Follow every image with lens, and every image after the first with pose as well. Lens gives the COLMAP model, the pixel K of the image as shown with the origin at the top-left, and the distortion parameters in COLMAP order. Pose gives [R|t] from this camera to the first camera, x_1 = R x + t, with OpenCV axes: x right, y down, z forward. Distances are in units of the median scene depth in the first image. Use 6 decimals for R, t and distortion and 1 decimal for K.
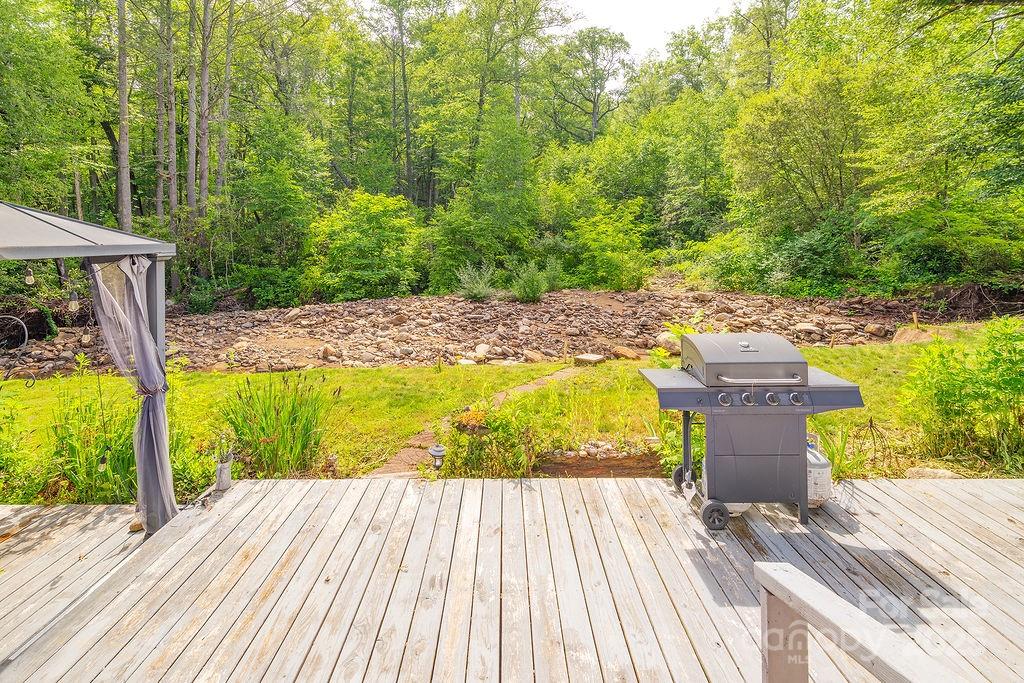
lens RADIAL K [[494.3, 0, 514.0], [0, 494.3, 343.9], [0, 0, 1]] dist [0.009309, -0.002738]
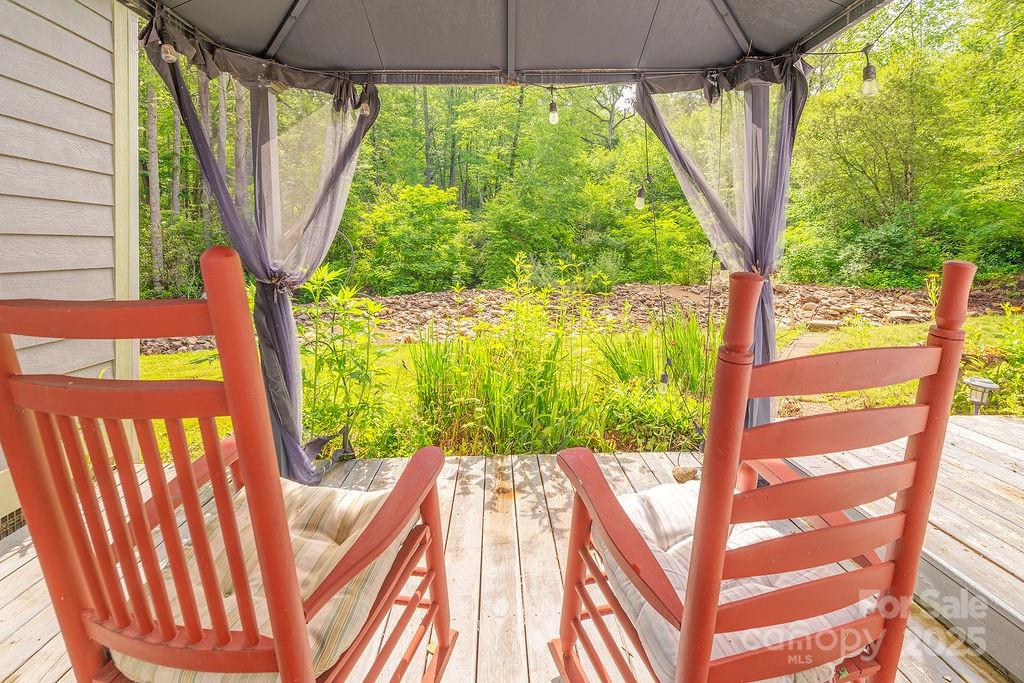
lens RADIAL K [[494.3, 0, 515.0], [0, 494.3, 340.6], [0, 0, 1]] dist [0.009309, -0.002738]
pose [[0.998094, 0.000891, 0.061710, -0.188222], [0.001346, 0.999344, -0.036185, 0.040462], [-0.061701, 0.036199, 0.997438, 0.035752]]
